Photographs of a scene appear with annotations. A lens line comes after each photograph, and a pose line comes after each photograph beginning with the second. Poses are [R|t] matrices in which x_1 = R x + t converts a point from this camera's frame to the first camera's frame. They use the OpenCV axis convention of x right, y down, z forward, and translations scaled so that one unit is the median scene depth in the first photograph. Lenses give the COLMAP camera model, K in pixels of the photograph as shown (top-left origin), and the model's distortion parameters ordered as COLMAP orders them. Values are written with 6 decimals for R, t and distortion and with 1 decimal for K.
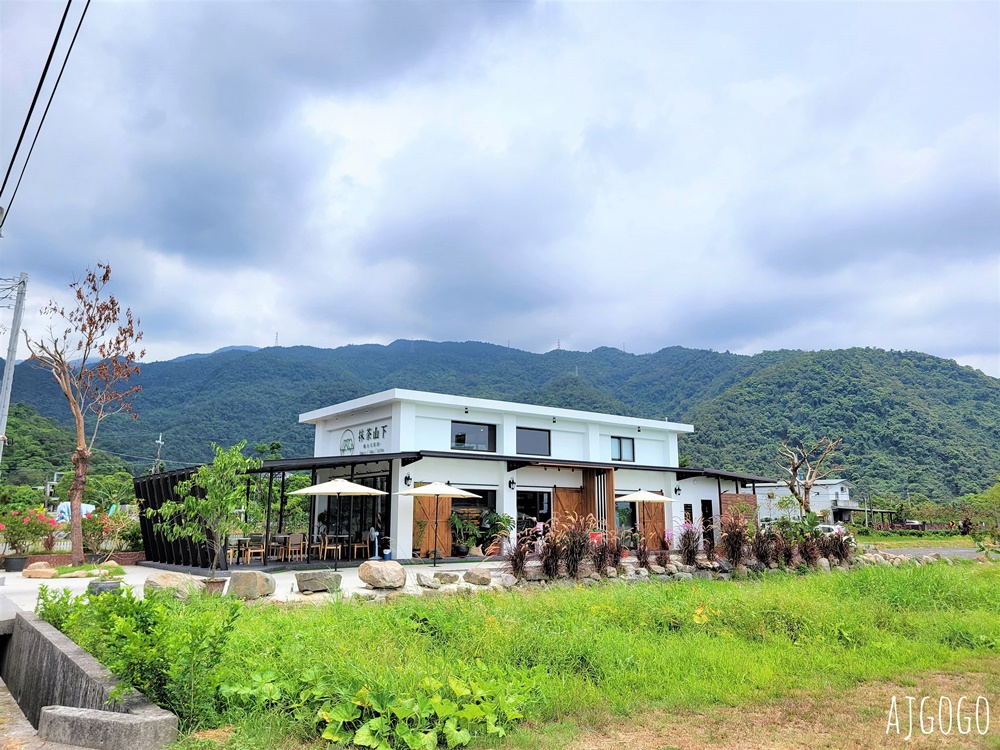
lens RADIAL K [[763.4, 0, 494.5], [0, 763.4, 376.6], [0, 0, 1]] dist [0.019084, 0.005418]
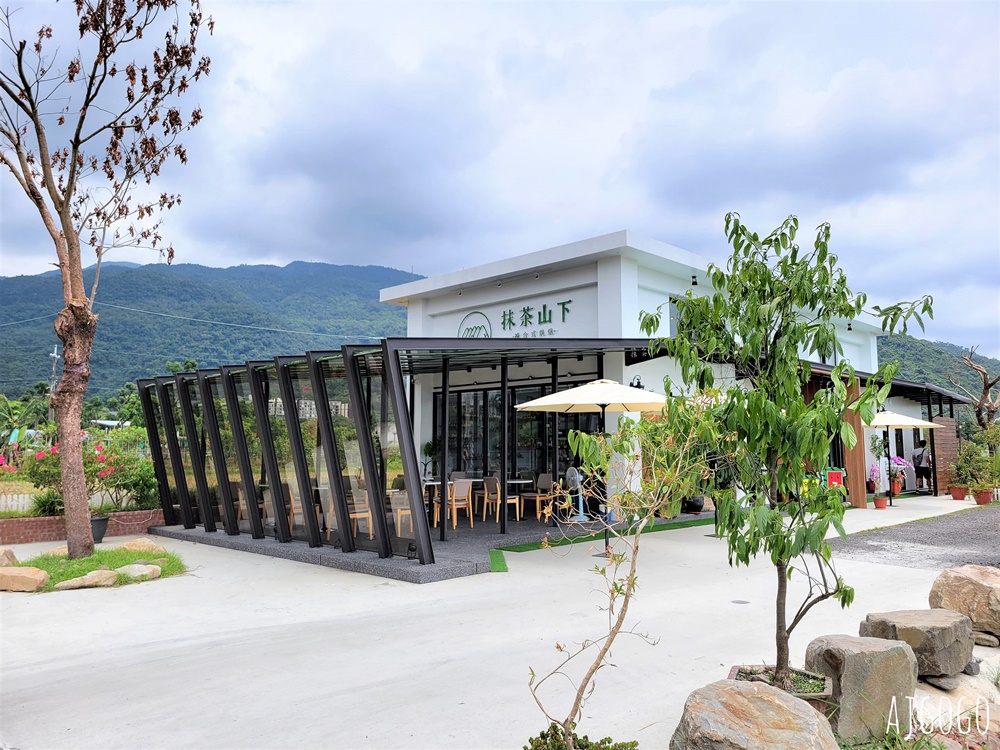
lens RADIAL K [[763.4, 0, 502.4], [0, 763.4, 367.6], [0, 0, 1]] dist [0.019084, 0.005418]
pose [[0.989575, 0.016086, 0.143120, -0.226258], [-0.027682, 0.996458, 0.079401, 0.056526], [-0.141336, -0.082535, 0.986515, 0.325107]]
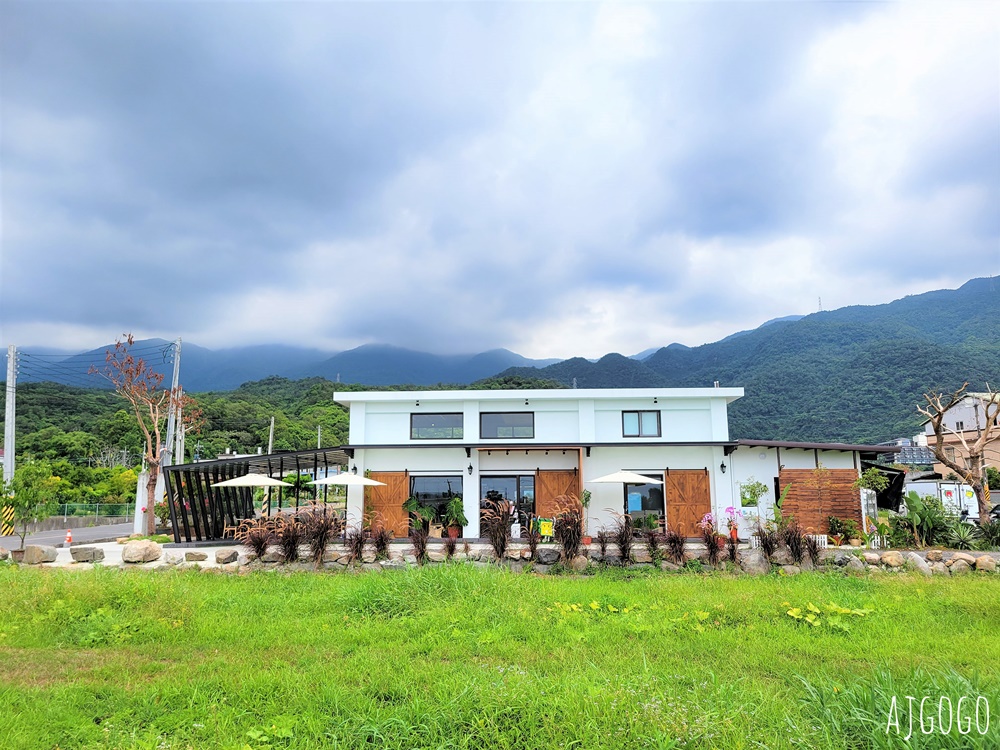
lens RADIAL K [[763.4, 0, 489.2], [0, 763.4, 379.9], [0, 0, 1]] dist [0.019084, 0.005418]
pose [[0.754703, -0.103966, -0.647776, 0.596273], [0.128749, 0.991635, -0.009152, 0.027937], [0.643309, -0.076493, 0.761776, 0.201311]]
